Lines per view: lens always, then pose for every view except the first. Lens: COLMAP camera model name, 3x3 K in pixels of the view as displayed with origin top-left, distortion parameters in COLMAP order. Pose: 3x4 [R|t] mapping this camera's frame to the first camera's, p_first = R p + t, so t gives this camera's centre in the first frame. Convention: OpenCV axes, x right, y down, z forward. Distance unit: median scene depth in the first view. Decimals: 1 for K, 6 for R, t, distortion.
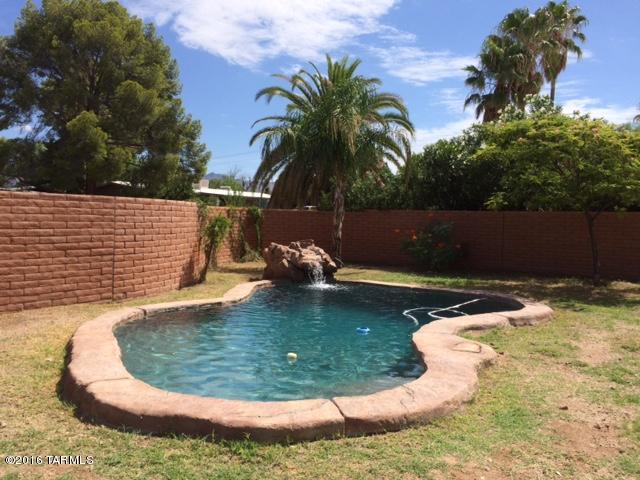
lens RADIAL K [[534.8, 0, 316.0], [0, 534.8, 236.2], [0, 0, 1]] dist [0.051224, -0.064328]
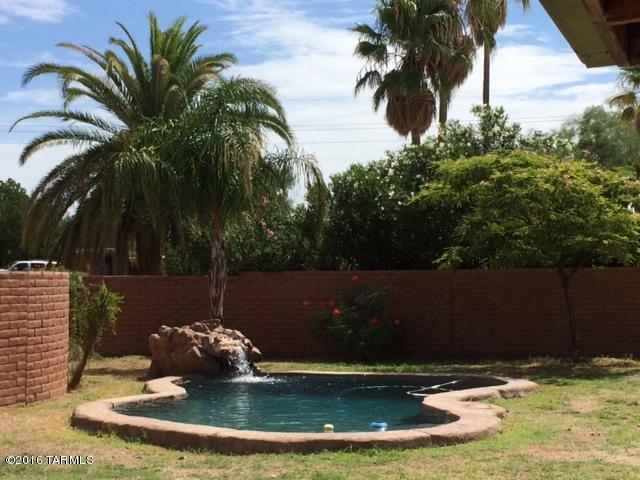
lens RADIAL K [[1193.5, 0, 319.9], [0, 1193.5, 240.6], [0, 0, 1]] dist [0.057322, 0.000000]
pose [[0.959770, -0.020470, 0.280041, -0.330745], [0.038718, 0.997460, -0.059785, 0.002650], [-0.278105, 0.068222, 0.958125, -0.591453]]
